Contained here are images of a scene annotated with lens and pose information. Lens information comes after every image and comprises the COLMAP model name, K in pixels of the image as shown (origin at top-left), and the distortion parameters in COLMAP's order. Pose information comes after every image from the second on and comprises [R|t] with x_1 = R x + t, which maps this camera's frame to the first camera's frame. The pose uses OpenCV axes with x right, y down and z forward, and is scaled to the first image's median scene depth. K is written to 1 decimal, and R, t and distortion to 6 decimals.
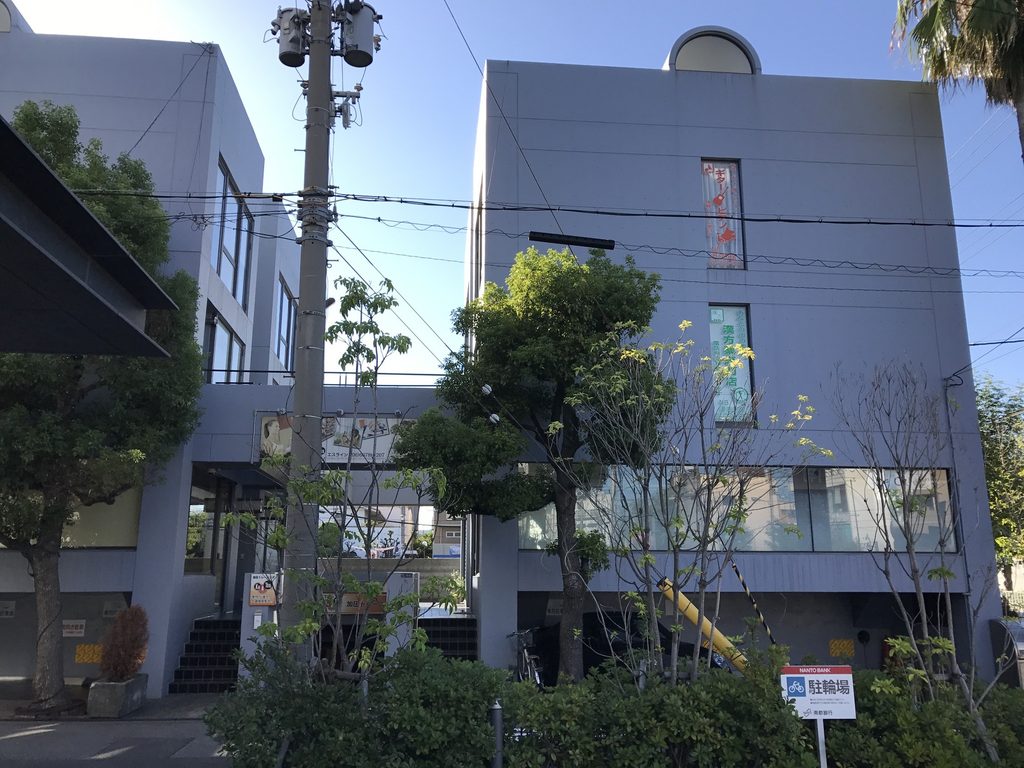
lens RADIAL K [[842.6, 0, 509.1], [0, 842.6, 379.6], [0, 0, 1]] dist [0.033111, -0.032169]
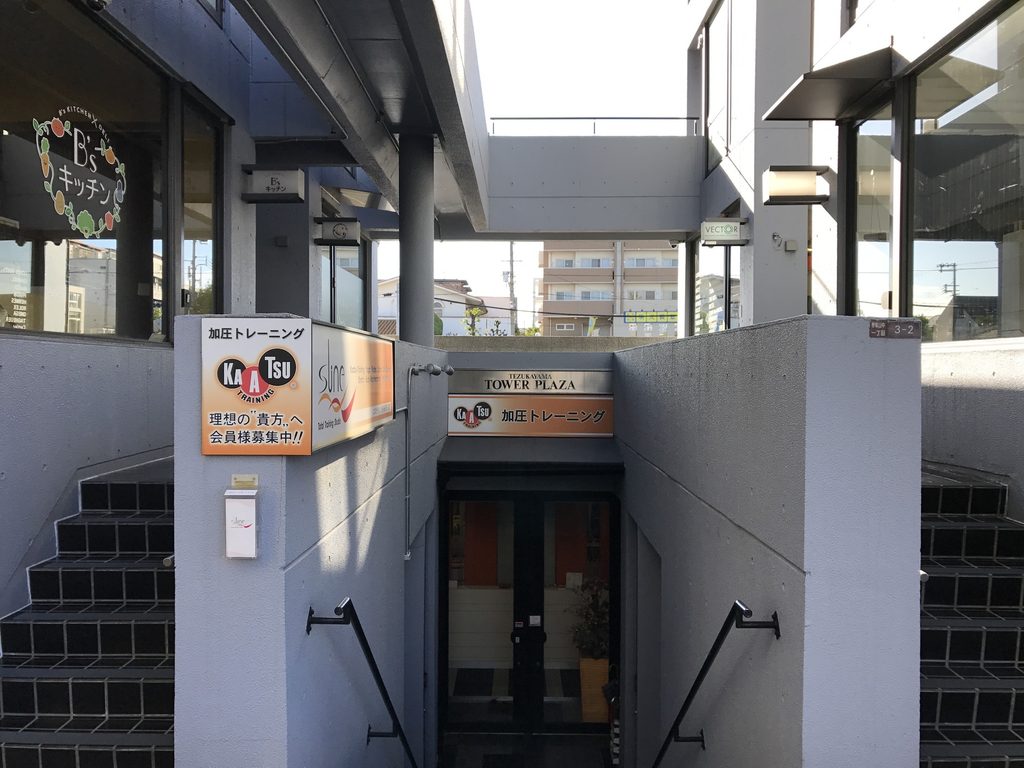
lens RADIAL K [[842.6, 0, 507.4], [0, 842.6, 382.6], [0, 0, 1]] dist [0.033111, -0.032169]
pose [[0.994587, 0.003951, -0.103829, -0.191842], [0.020583, 0.971983, 0.234148, 0.186260], [0.101845, -0.235017, 0.966641, 0.752008]]
